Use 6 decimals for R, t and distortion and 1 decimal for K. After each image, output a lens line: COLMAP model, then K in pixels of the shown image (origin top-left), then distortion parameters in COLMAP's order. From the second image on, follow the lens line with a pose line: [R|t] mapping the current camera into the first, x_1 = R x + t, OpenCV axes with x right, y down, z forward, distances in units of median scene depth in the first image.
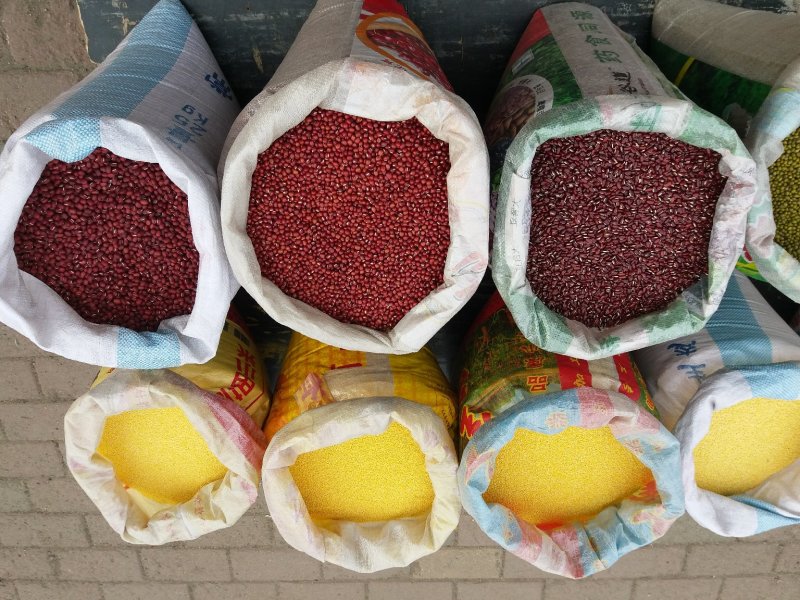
lens RADIAL K [[632.7, 0, 398.1], [0, 632.7, 304.2], [0, 0, 1]] dist [0.023710, -0.039366]
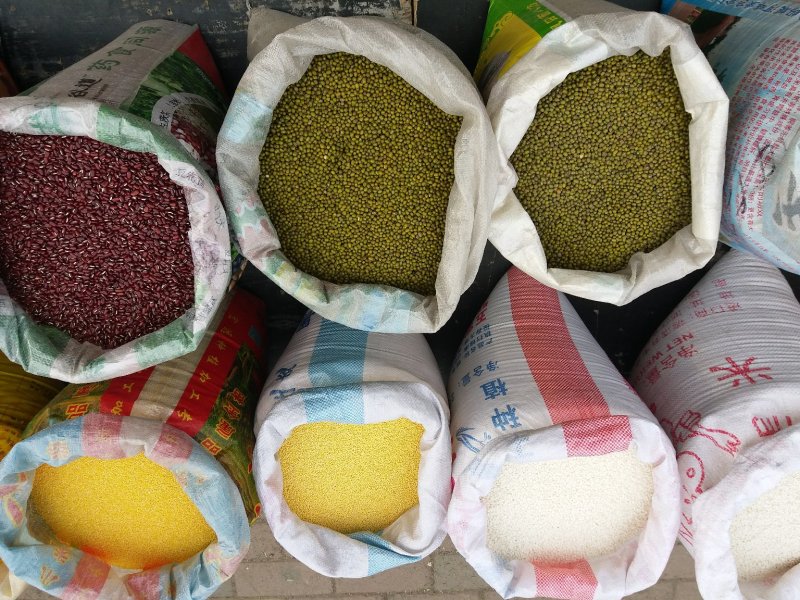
lens RADIAL K [[632.7, 0, 399.6], [0, 632.7, 301.6], [0, 0, 1]] dist [0.023710, -0.039366]
pose [[0.999801, -0.018017, 0.008521, 0.688158], [0.018620, 0.996864, -0.076913, 0.044455], [-0.007108, 0.077056, 0.997001, 0.058529]]
